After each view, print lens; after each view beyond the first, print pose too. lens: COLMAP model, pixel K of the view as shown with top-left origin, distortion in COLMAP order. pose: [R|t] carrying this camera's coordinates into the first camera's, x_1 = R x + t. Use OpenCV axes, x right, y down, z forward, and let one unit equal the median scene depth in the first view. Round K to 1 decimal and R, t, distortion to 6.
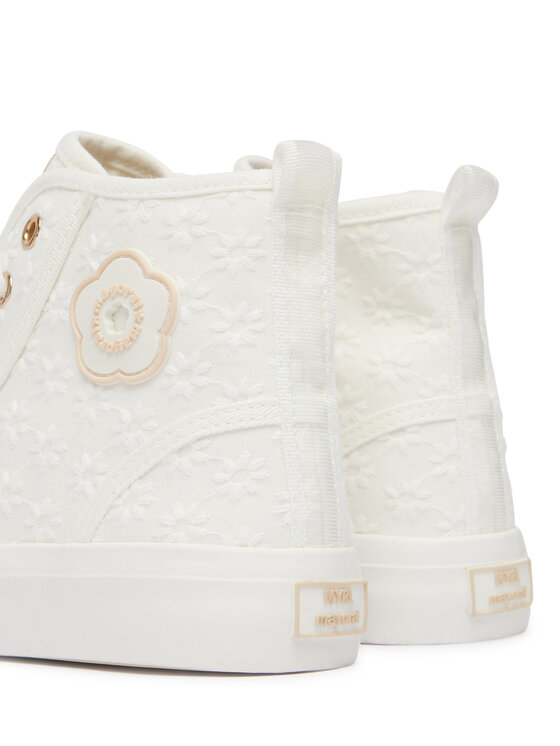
lens RADIAL K [[1545.5, 0, 280.0], [0, 1545.5, 373.0], [0, 0, 1]] dist [-0.047600, -0.176720]
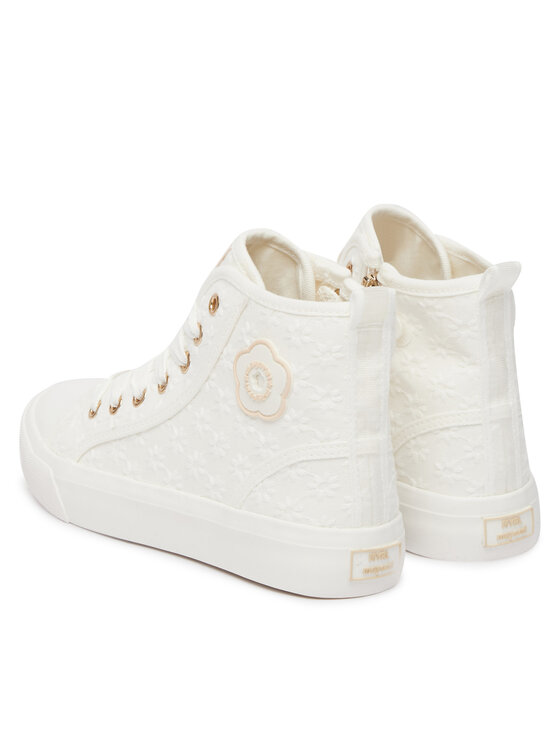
lens RADIAL K [[1461.6, 0, 280.0], [0, 1461.6, 373.0], [0, 0, 1]] dist [-0.072098, -0.050886]
pose [[0.985395, 0.054769, -0.161236, 0.162846], [-0.023387, 0.981420, 0.190441, -0.326790], [0.168671, -0.183889, 0.968367, -0.497864]]
